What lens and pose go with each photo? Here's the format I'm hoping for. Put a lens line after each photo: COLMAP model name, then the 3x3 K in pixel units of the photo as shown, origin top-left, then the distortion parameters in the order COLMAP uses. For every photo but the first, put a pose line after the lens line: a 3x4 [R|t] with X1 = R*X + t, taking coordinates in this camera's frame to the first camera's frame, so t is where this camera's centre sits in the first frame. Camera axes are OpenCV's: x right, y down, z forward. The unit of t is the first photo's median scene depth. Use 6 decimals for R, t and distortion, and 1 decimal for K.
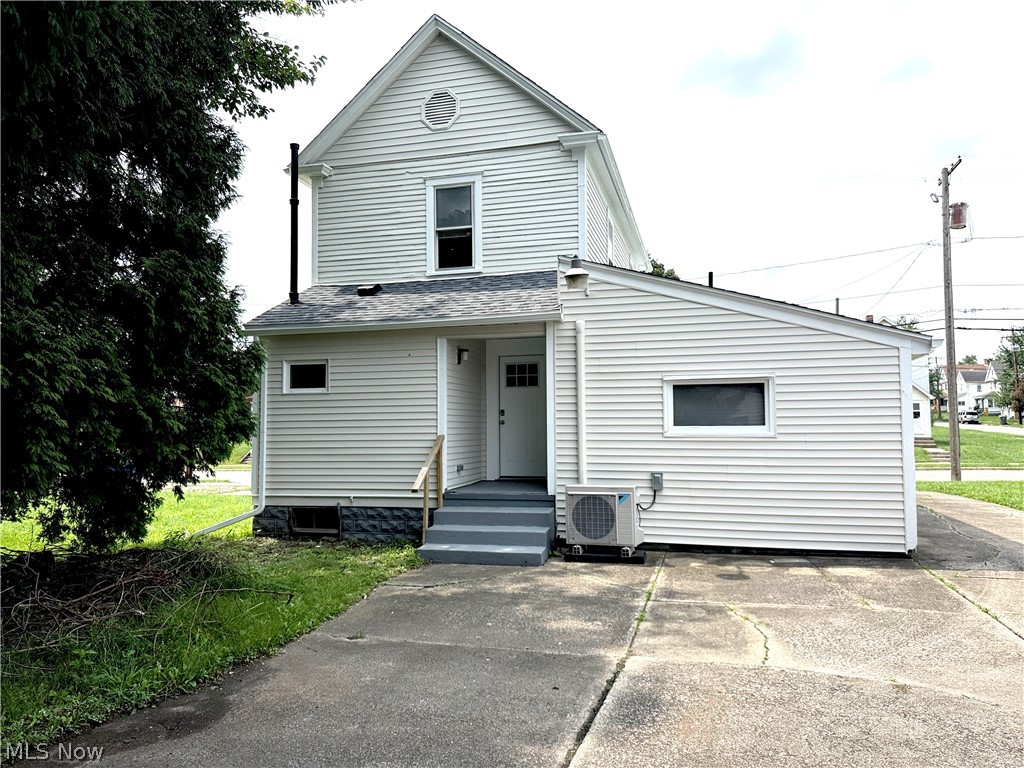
lens RADIAL K [[728.5, 0, 512.0], [0, 728.5, 384.0], [0, 0, 1]] dist [0.005503, -0.000481]
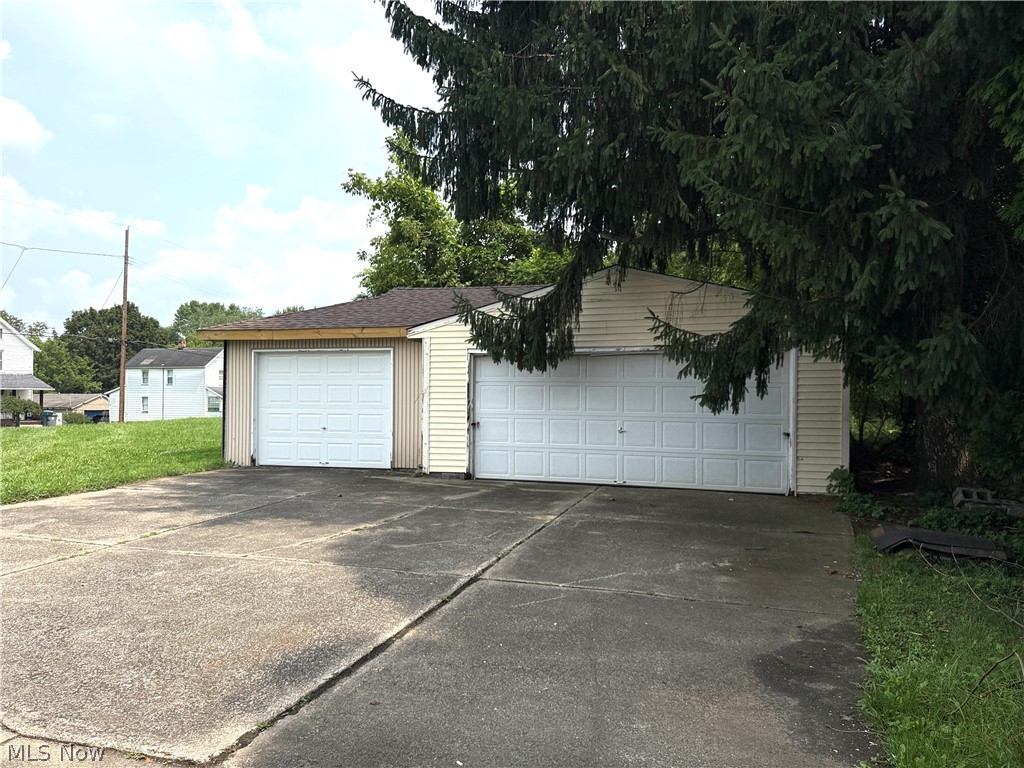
lens RADIAL K [[728.5, 0, 512.0], [0, 728.5, 384.0], [0, 0, 1]] dist [0.005503, -0.000481]
pose [[-0.999995, 0.002937, 0.000703, -0.092134], [0.002875, 0.997065, -0.076502, 0.161742], [-0.000925, -0.076499, -0.997069, 1.960389]]
